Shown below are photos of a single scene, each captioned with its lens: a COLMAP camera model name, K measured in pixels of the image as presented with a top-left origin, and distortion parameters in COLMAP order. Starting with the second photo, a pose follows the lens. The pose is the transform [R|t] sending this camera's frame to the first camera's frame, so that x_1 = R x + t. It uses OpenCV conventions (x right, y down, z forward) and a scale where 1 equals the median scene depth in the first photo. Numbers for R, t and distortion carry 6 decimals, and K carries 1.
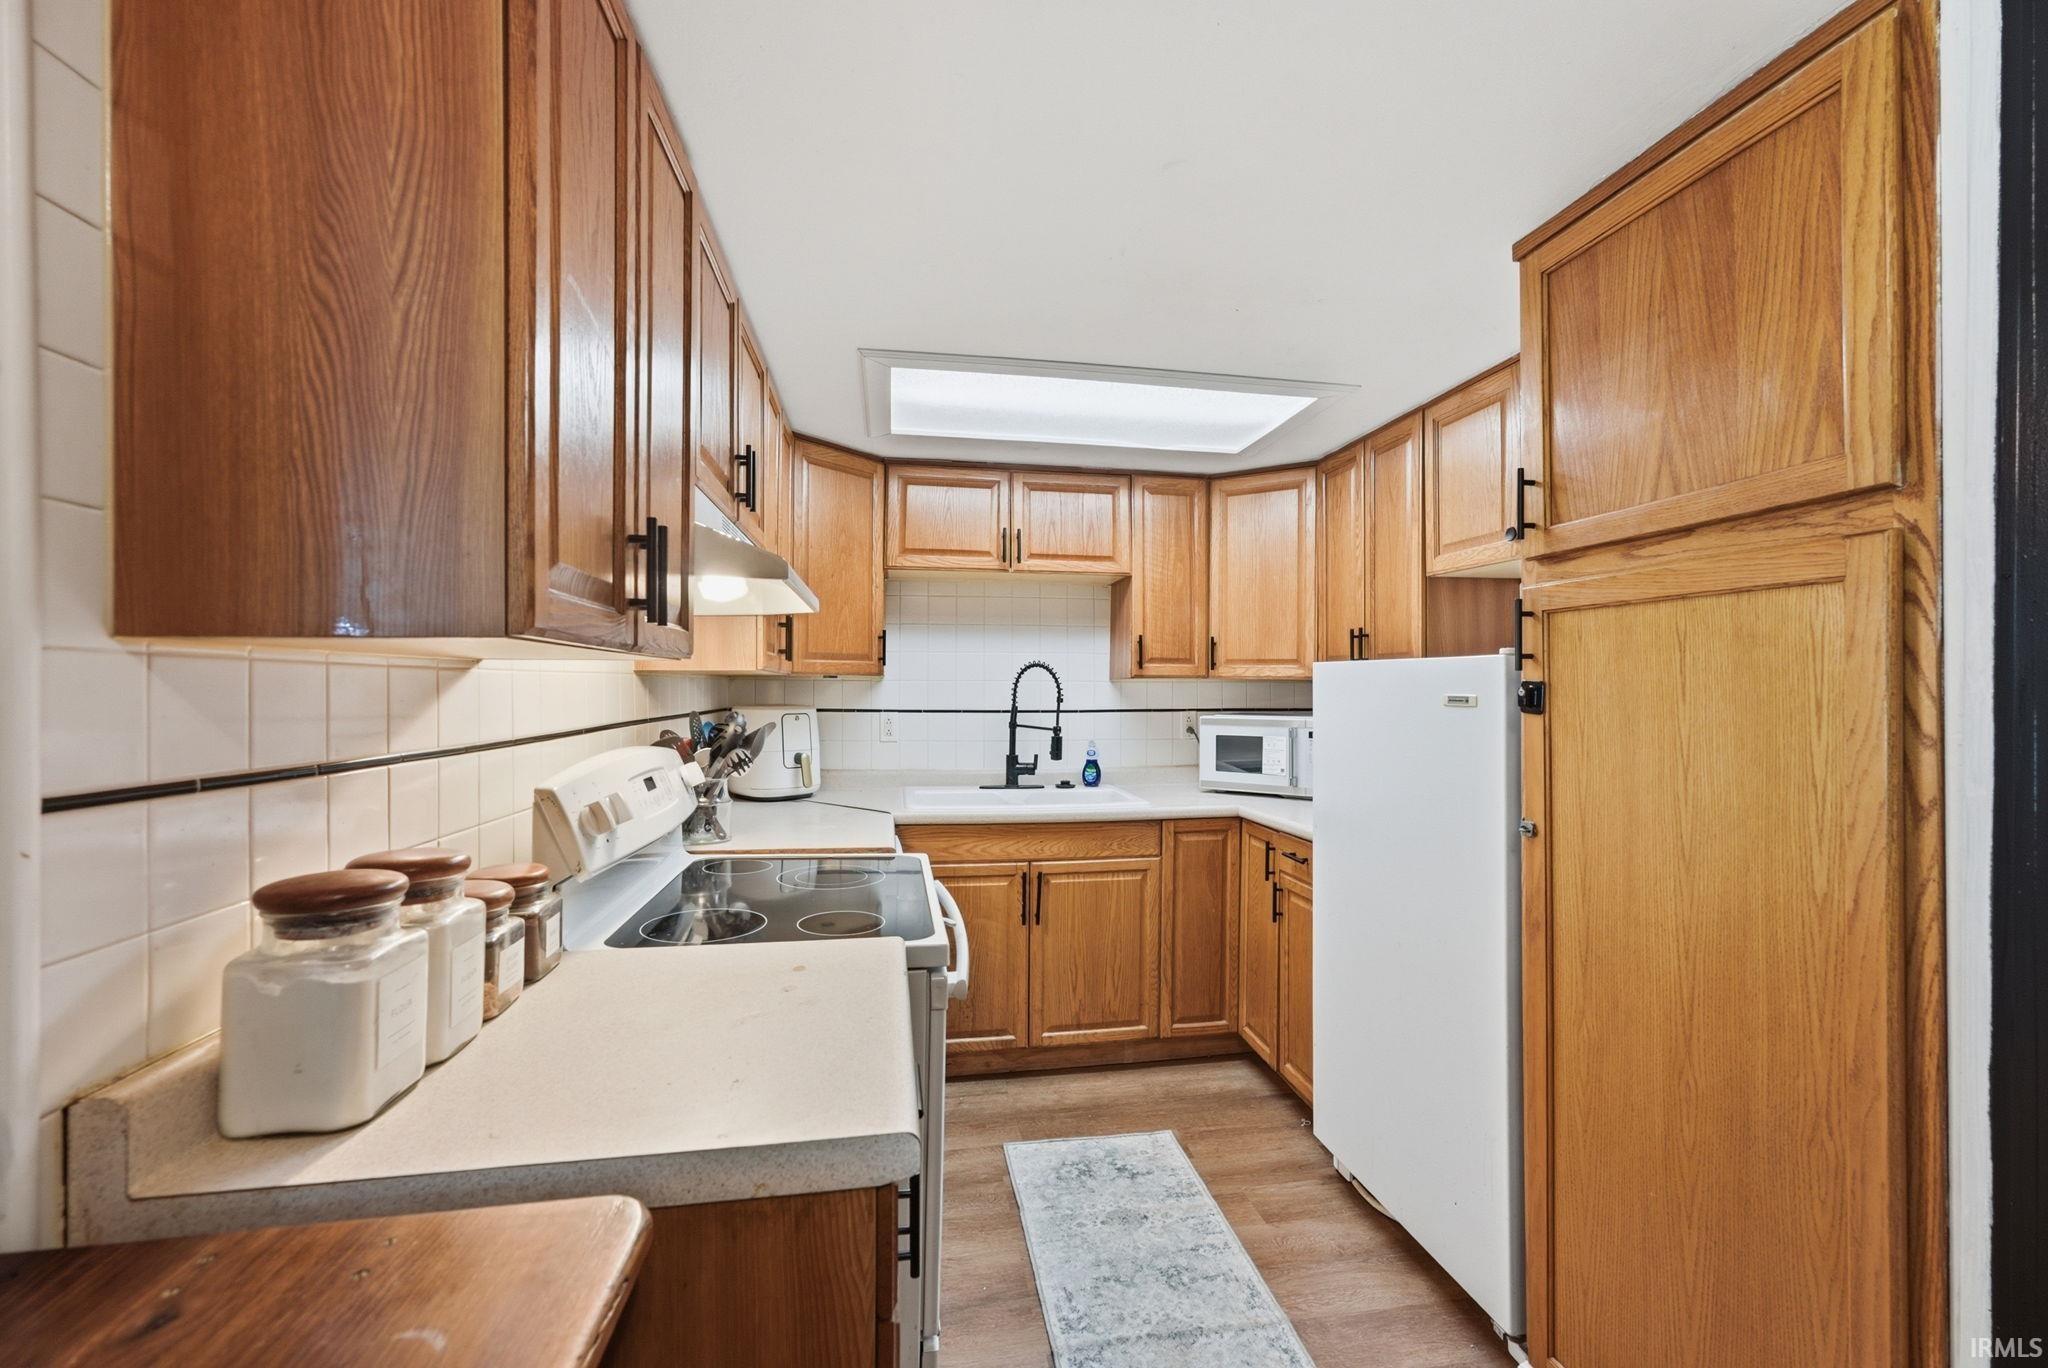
lens RADIAL K [[863.4, 0, 1043.3], [0, 863.4, 689.6], [0, 0, 1]] dist [0.019924, -0.005160]
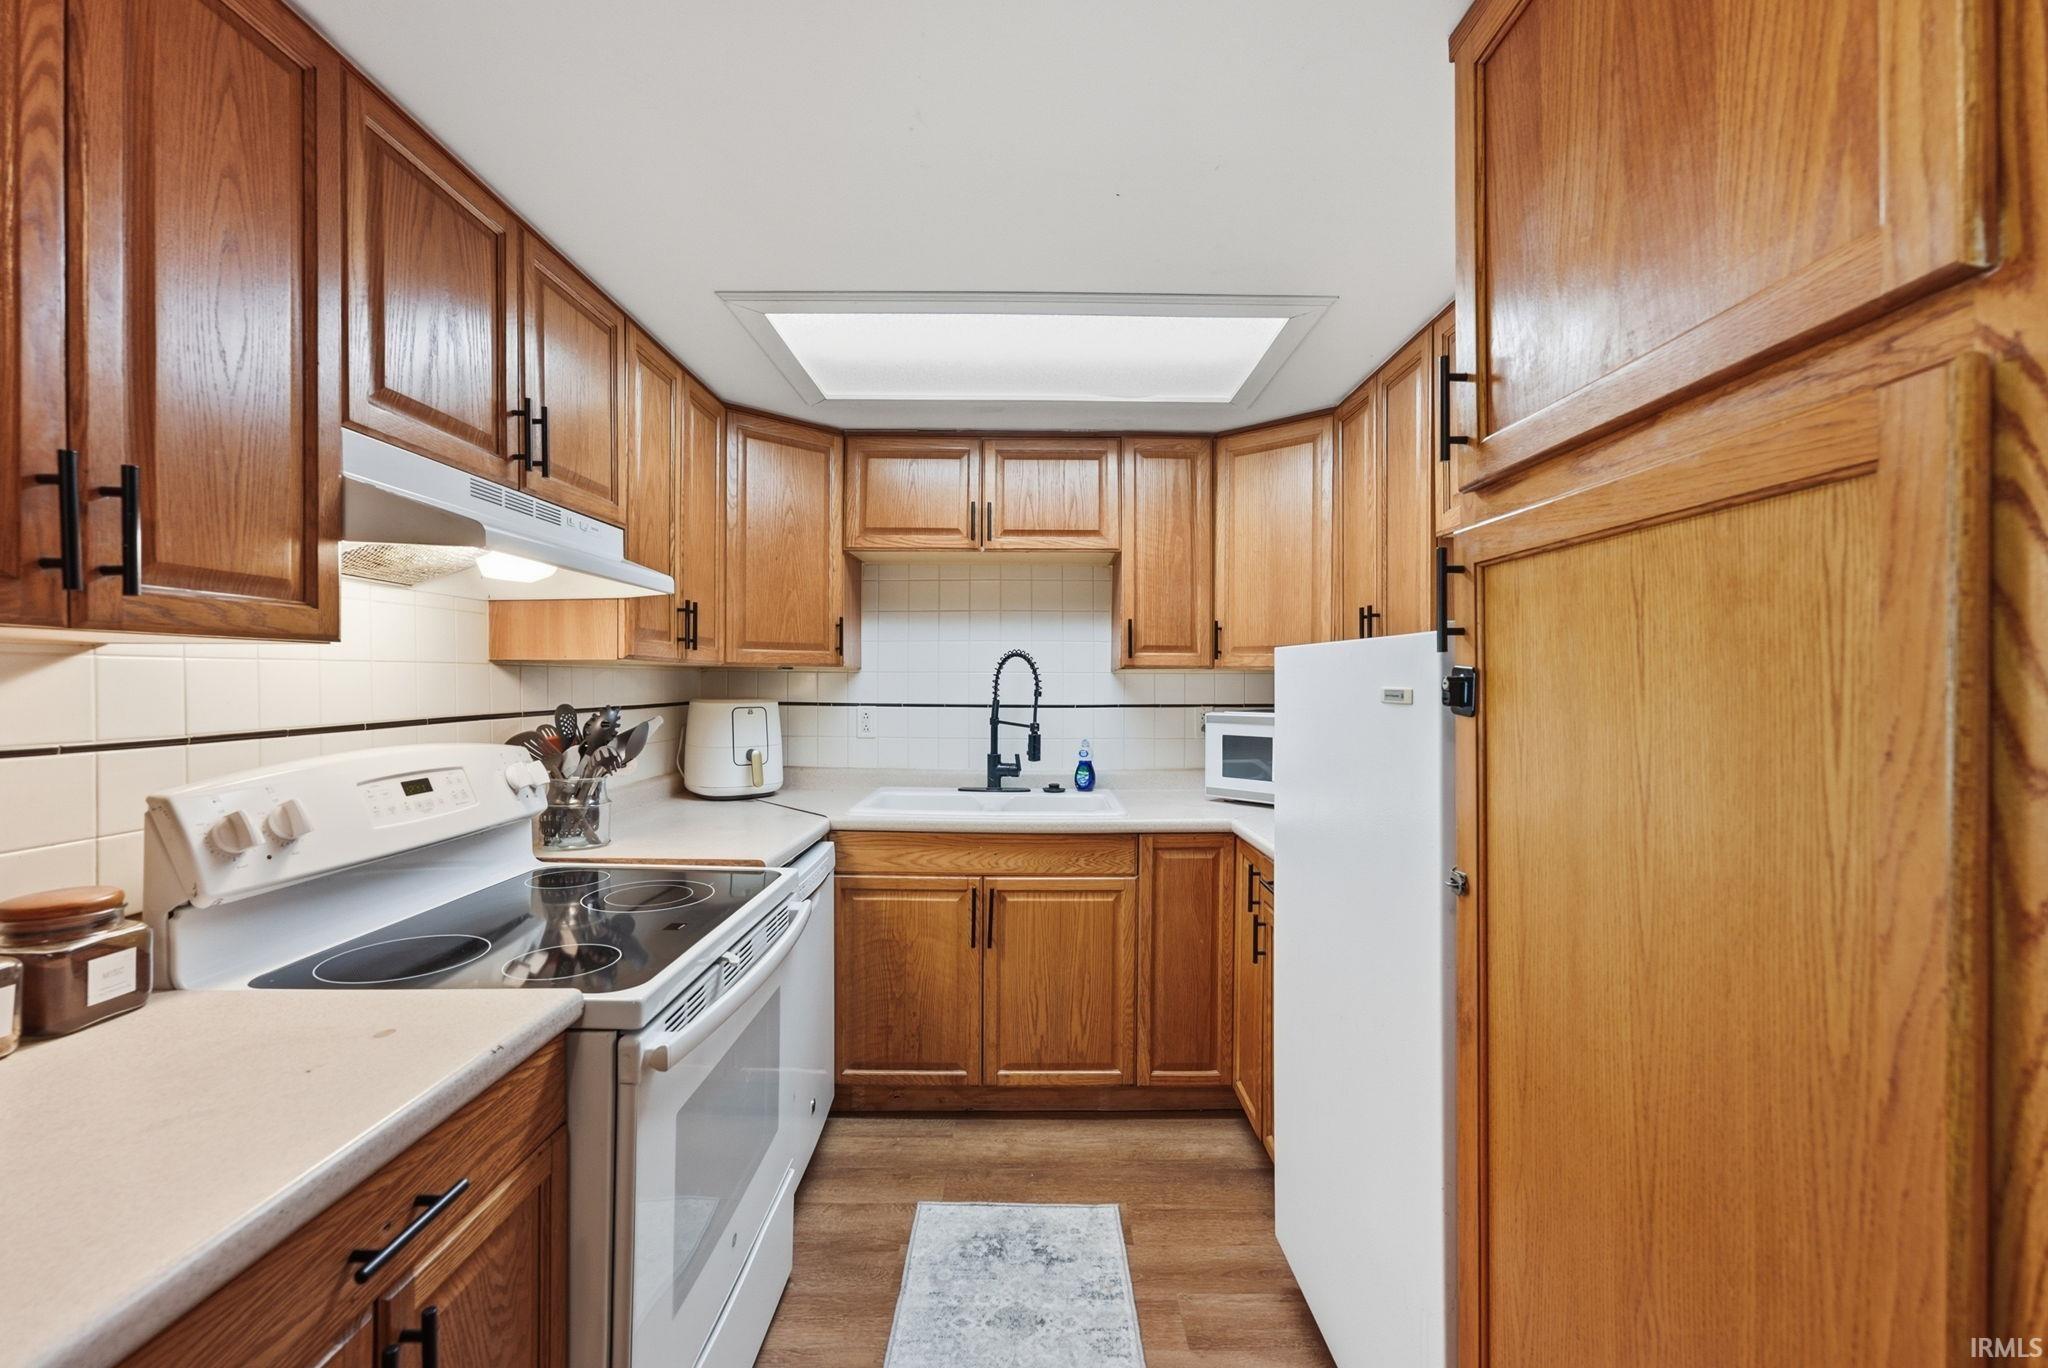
lens RADIAL K [[863.4, 0, 1018.3], [0, 863.4, 688.2], [0, 0, 1]] dist [0.019924, -0.005160]
pose [[0.984839, 0.001754, -0.173462, 0.239377], [-0.000790, 0.999984, 0.005629, 0.002046], [0.173469, -0.005406, 0.984825, 0.187866]]
